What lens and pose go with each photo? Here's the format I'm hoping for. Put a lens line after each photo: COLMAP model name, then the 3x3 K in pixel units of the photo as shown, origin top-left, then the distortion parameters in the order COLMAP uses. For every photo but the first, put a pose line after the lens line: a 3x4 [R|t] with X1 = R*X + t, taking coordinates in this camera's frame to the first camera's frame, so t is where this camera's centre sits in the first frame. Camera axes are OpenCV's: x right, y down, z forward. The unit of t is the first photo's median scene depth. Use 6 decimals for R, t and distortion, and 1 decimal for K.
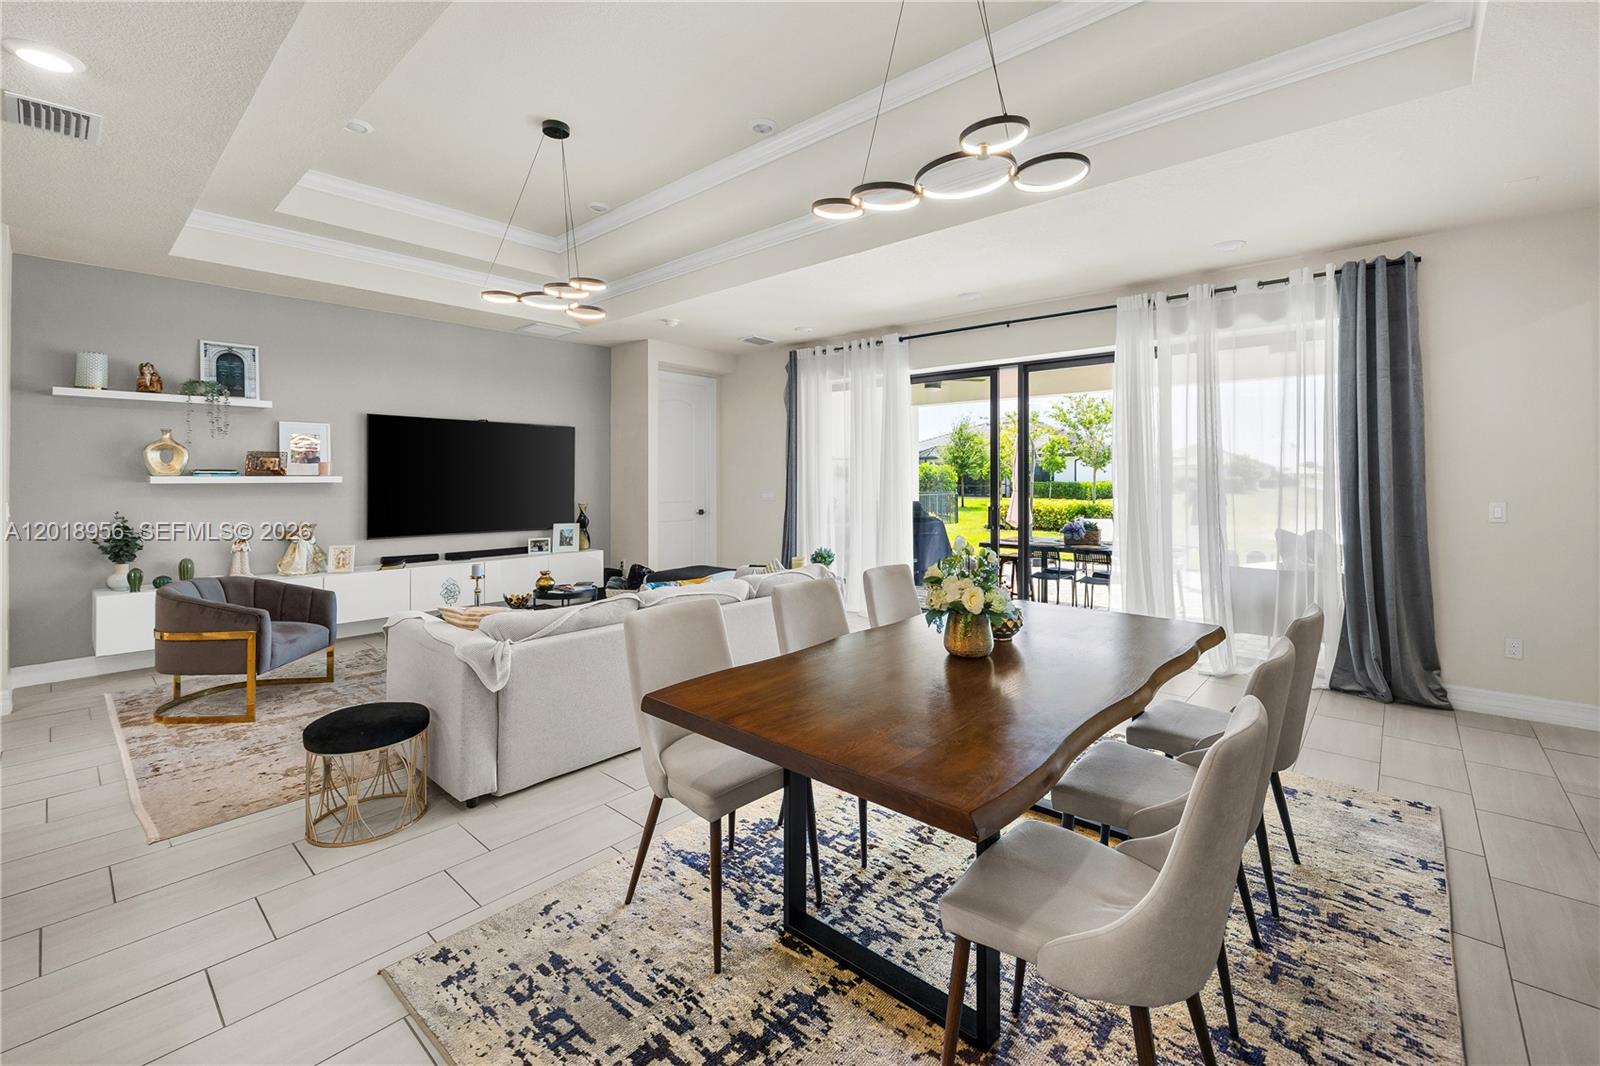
lens RADIAL K [[668.7, 0, 823.7], [0, 668.7, 473.8], [0, 0, 1]] dist [-0.004853, -0.000138]
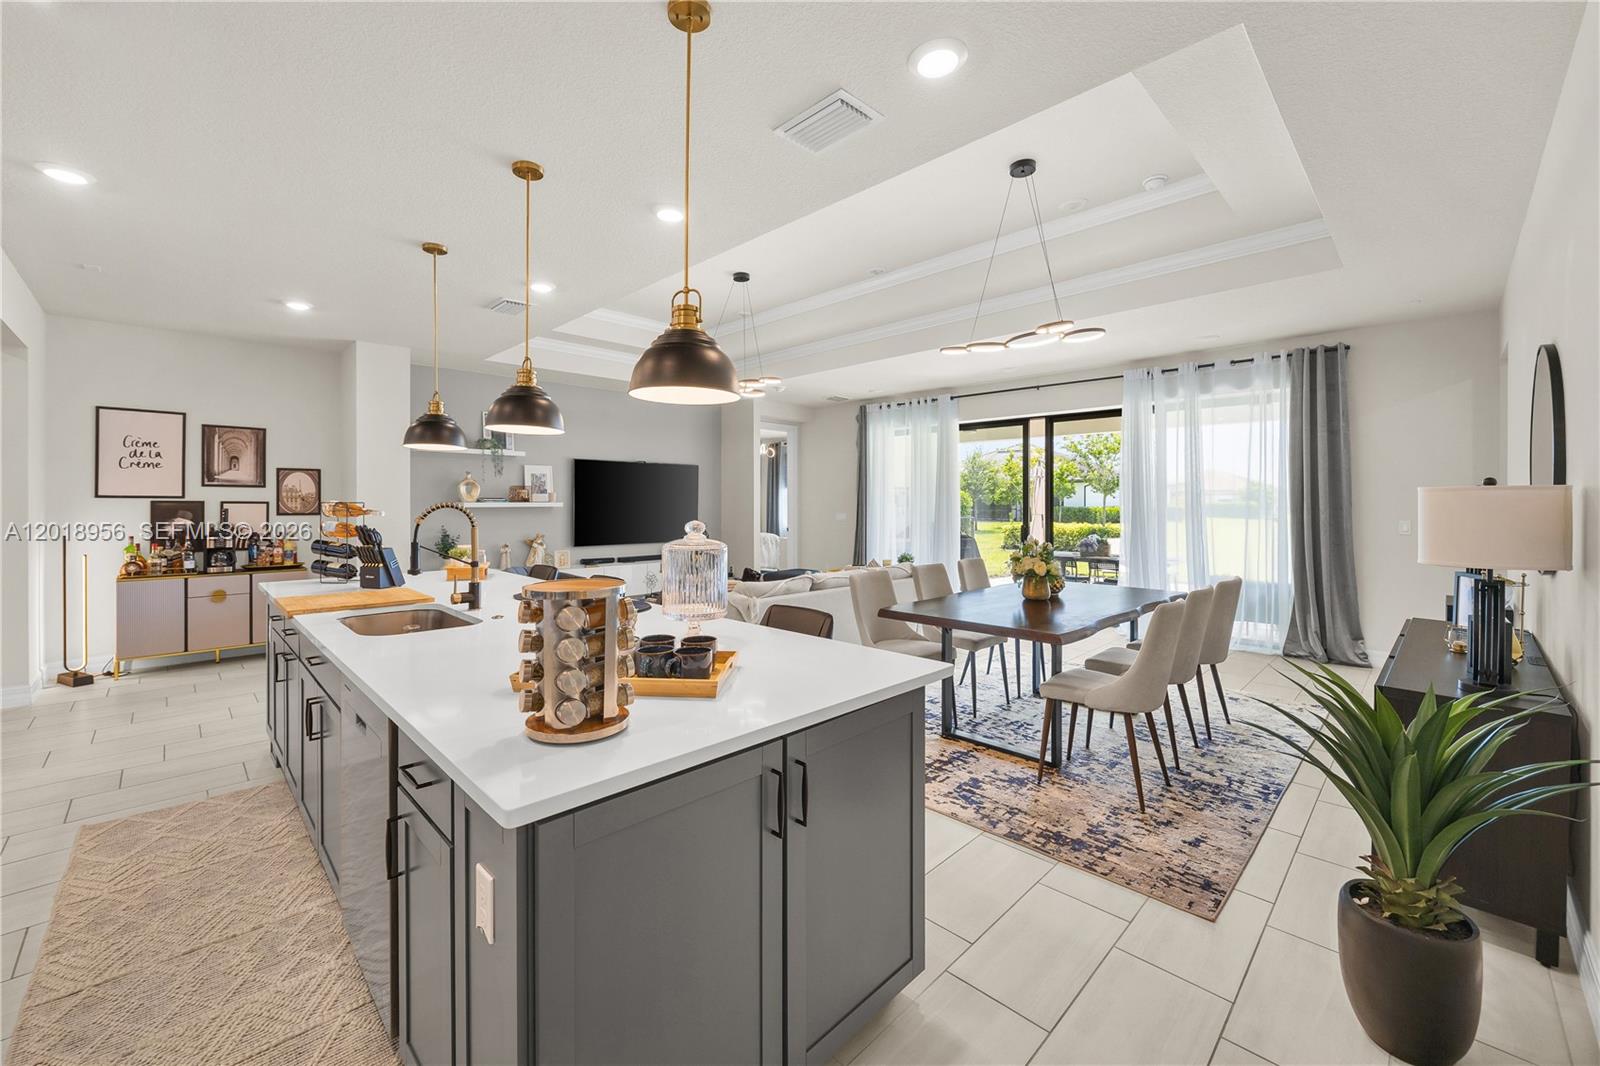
lens RADIAL K [[633.8, 0, 774.1], [0, 633.8, 503.4], [0, 0, 1]] dist [-0.003804, -0.000148]
pose [[0.995540, -0.000485, -0.094337, -0.153617], [0.001118, 0.999977, 0.006649, -0.002538], [0.094332, -0.006725, 0.995518, -0.366088]]
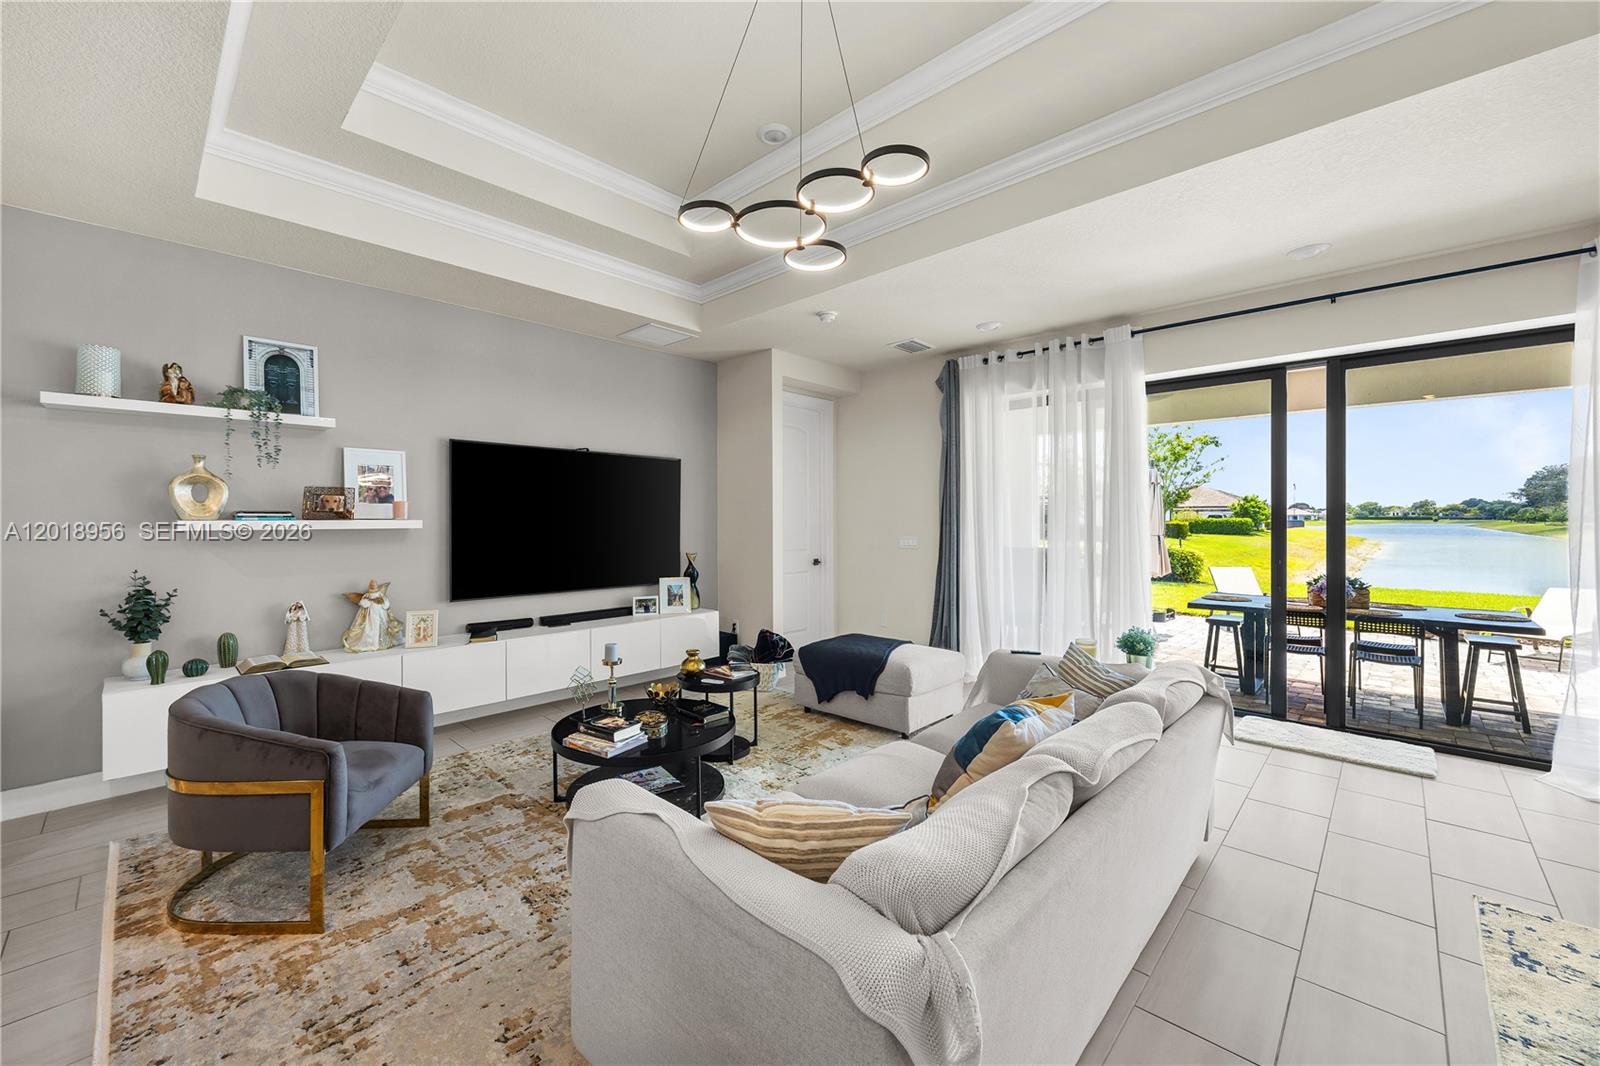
lens RADIAL K [[633.8, 0, 763.4], [0, 633.8, 520.8], [0, 0, 1]] dist [-0.003804, -0.000148]
pose [[0.996761, -0.001117, -0.080407, -0.313897], [0.001745, 0.999968, 0.007743, -0.000032], [0.080396, -0.007859, 0.996732, 0.355465]]
